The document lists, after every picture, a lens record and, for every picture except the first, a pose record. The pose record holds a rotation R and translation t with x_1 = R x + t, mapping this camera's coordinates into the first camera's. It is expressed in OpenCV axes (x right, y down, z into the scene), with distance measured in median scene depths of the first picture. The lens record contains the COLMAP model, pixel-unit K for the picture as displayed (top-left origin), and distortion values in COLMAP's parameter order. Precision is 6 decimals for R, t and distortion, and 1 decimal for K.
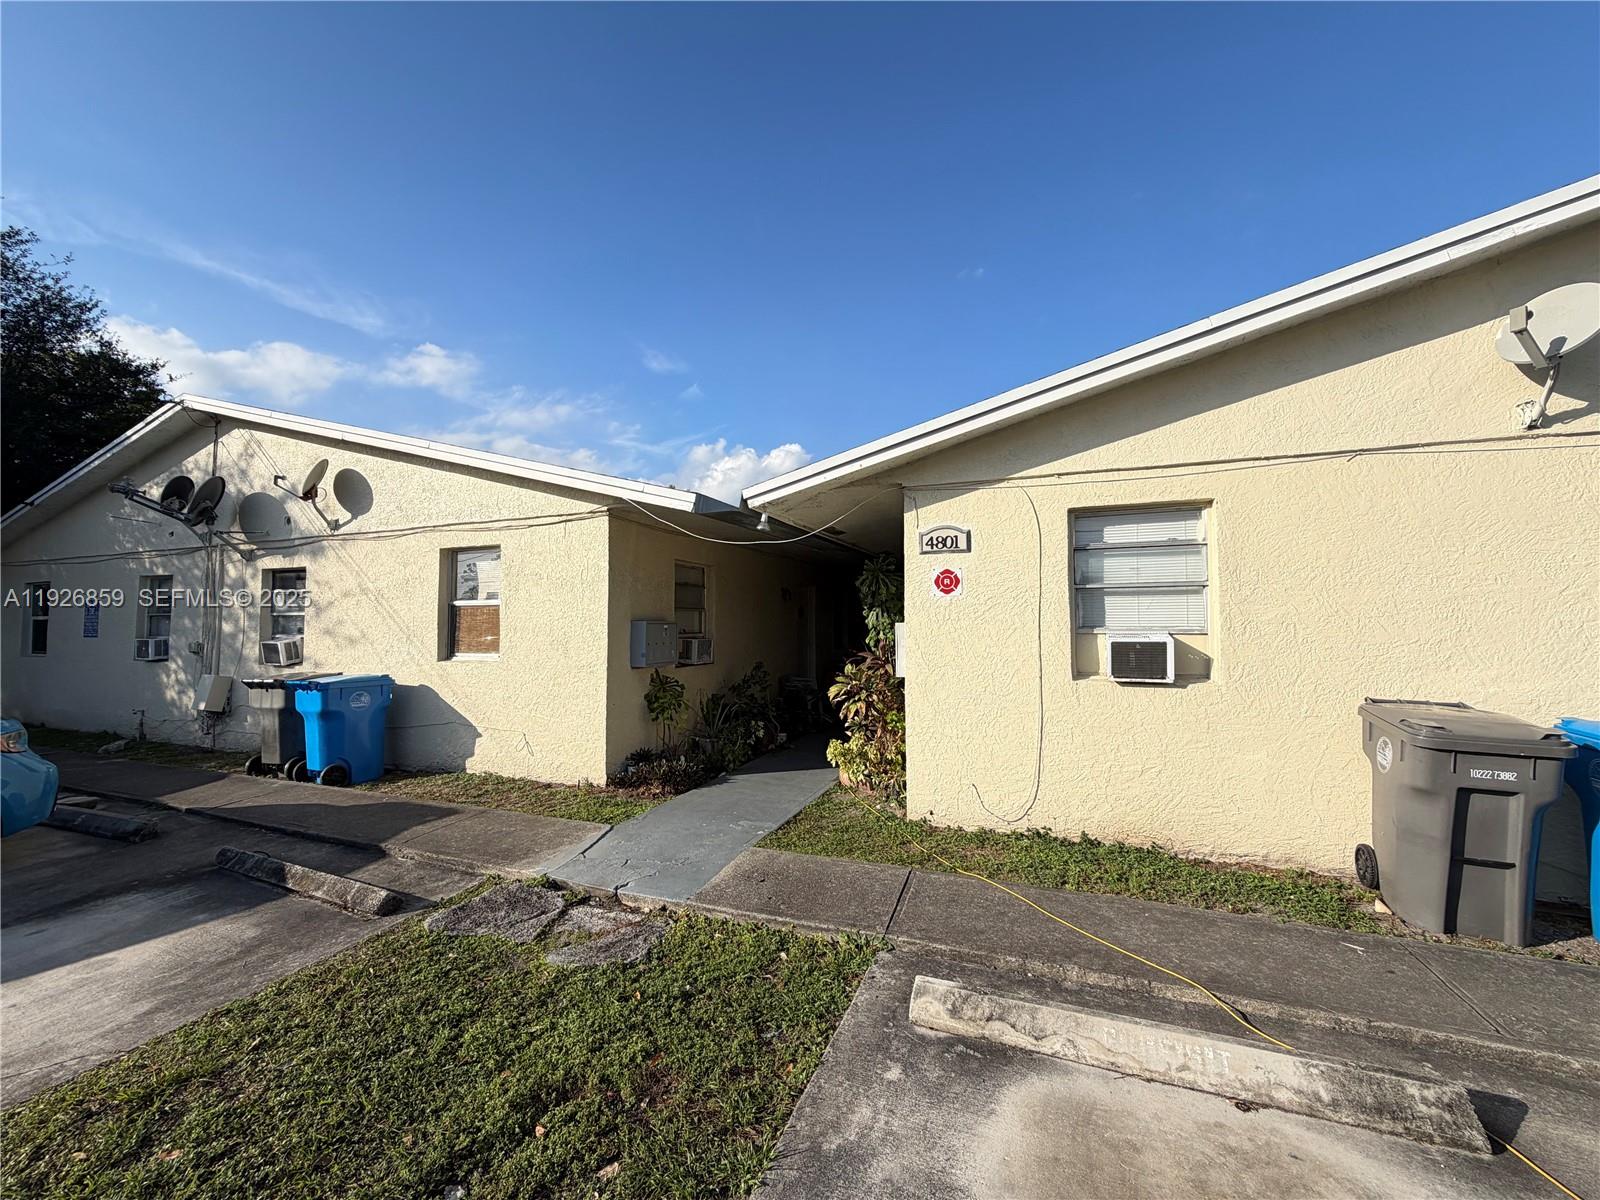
lens RADIAL K [[633.4, 0, 801.7], [0, 633.4, 603.6], [0, 0, 1]] dist [-0.000347, -0.000790]
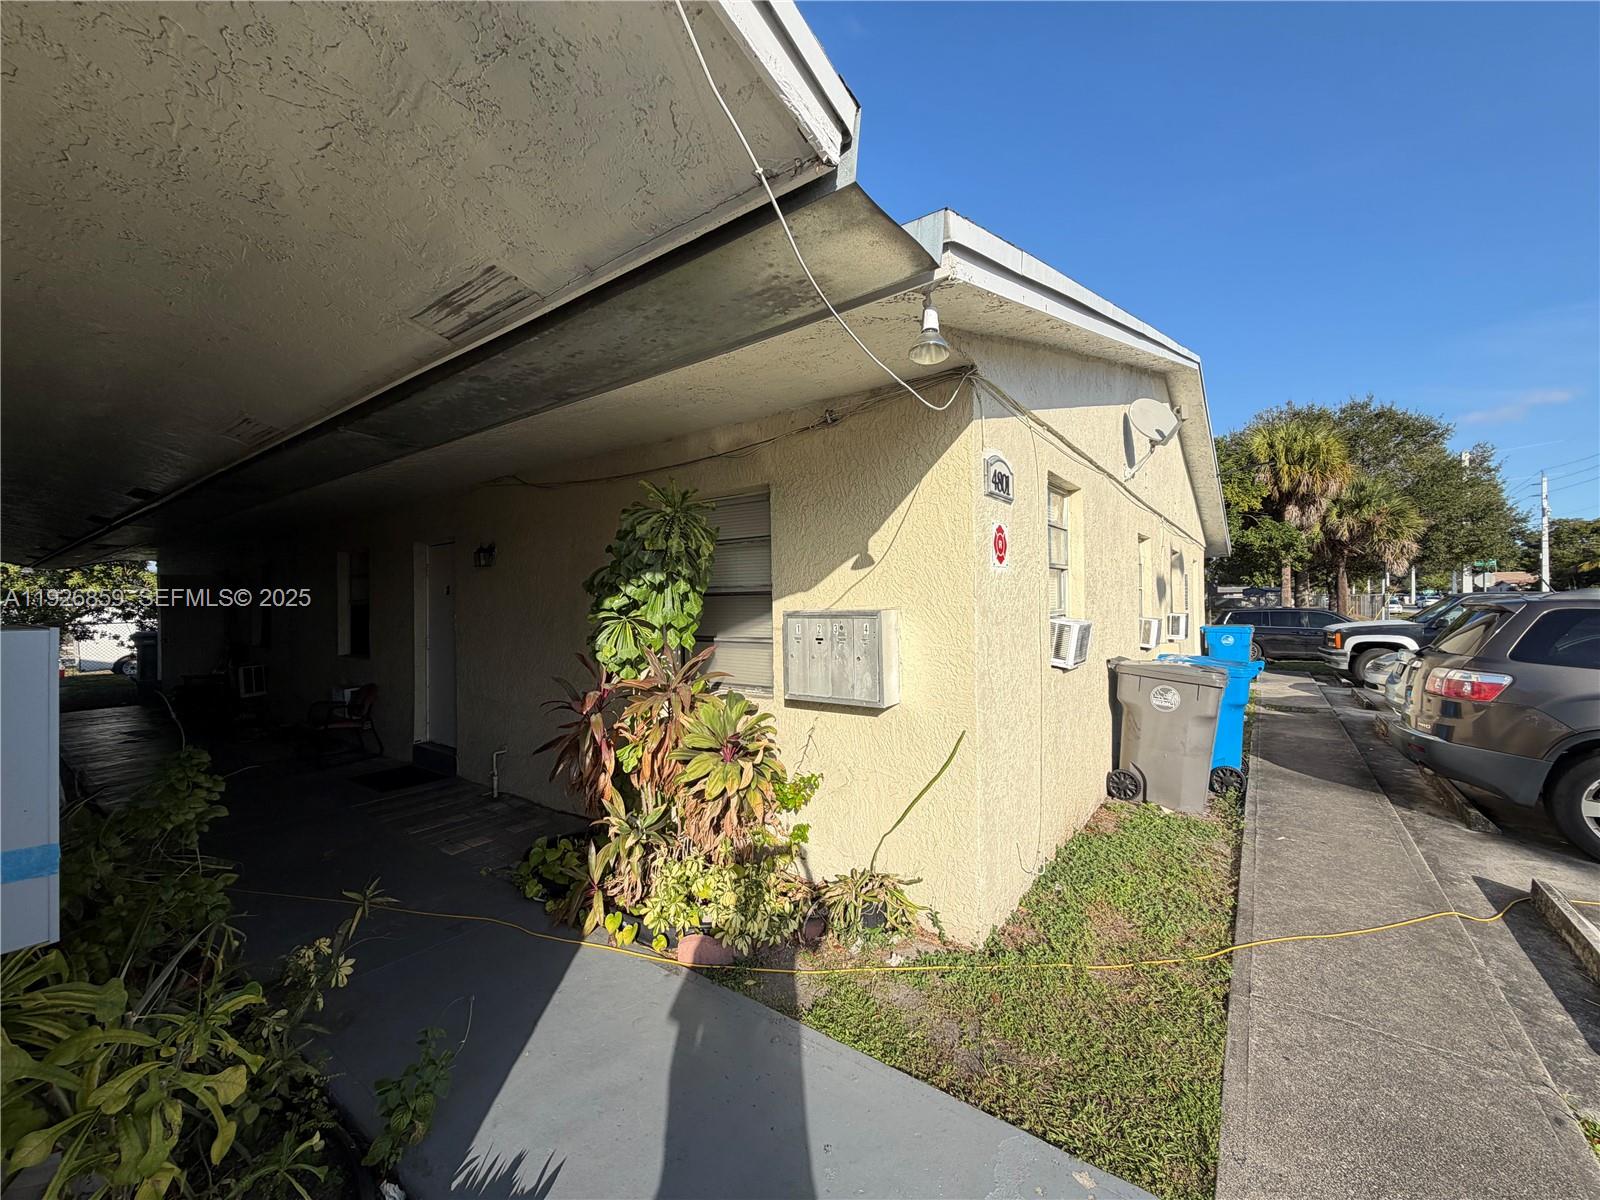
lens RADIAL K [[633.4, 0, 800.2], [0, 633.4, 595.1], [0, 0, 1]] dist [-0.000347, -0.000790]
pose [[0.268301, 0.010114, 0.963282, -0.437006], [-0.021221, 0.999764, -0.004586, 0.023214], [-0.963101, -0.019212, 0.268453, 1.006933]]
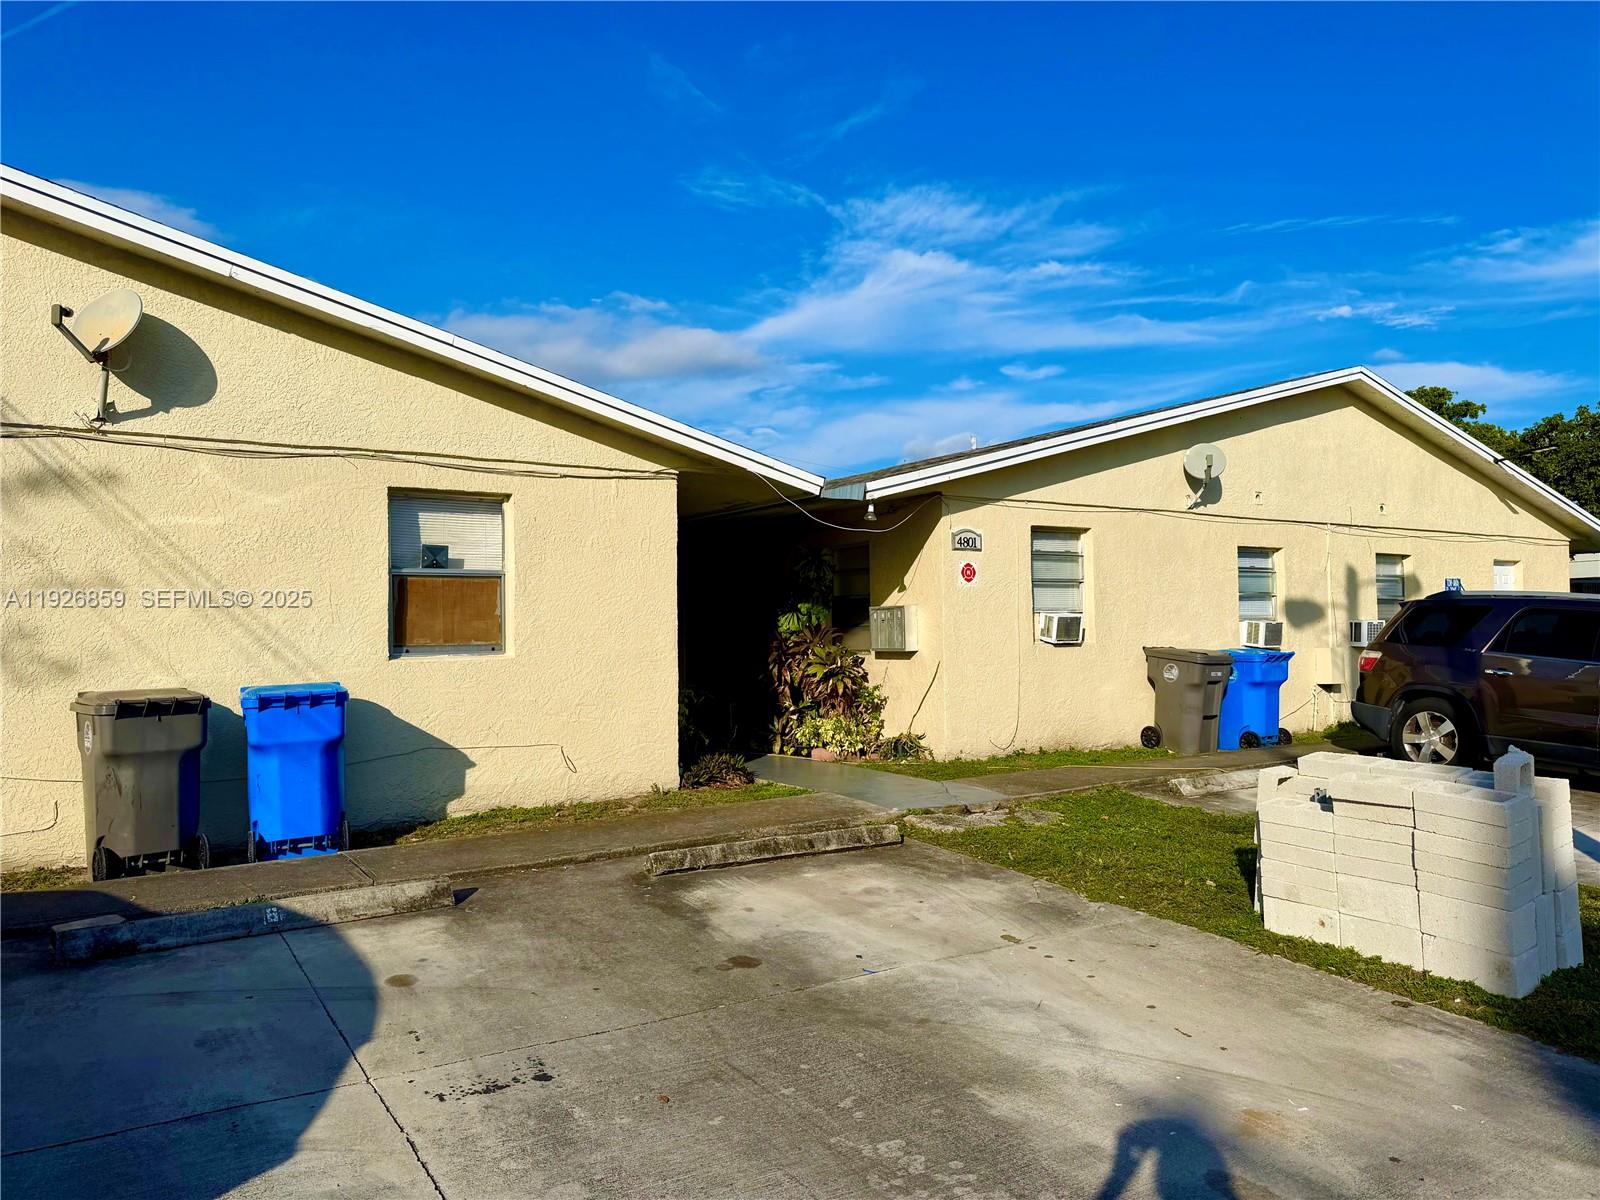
lens RADIAL K [[1122.1, 0, 796.6], [0, 1122.1, 599.8], [0, 0, 1]] dist [0.029623, -0.000278]
pose [[0.561598, 0.009810, 0.827352, -1.830744], [-0.022662, 0.999737, 0.003529, 0.020068], [-0.827100, -0.020732, 0.561672, 0.002986]]
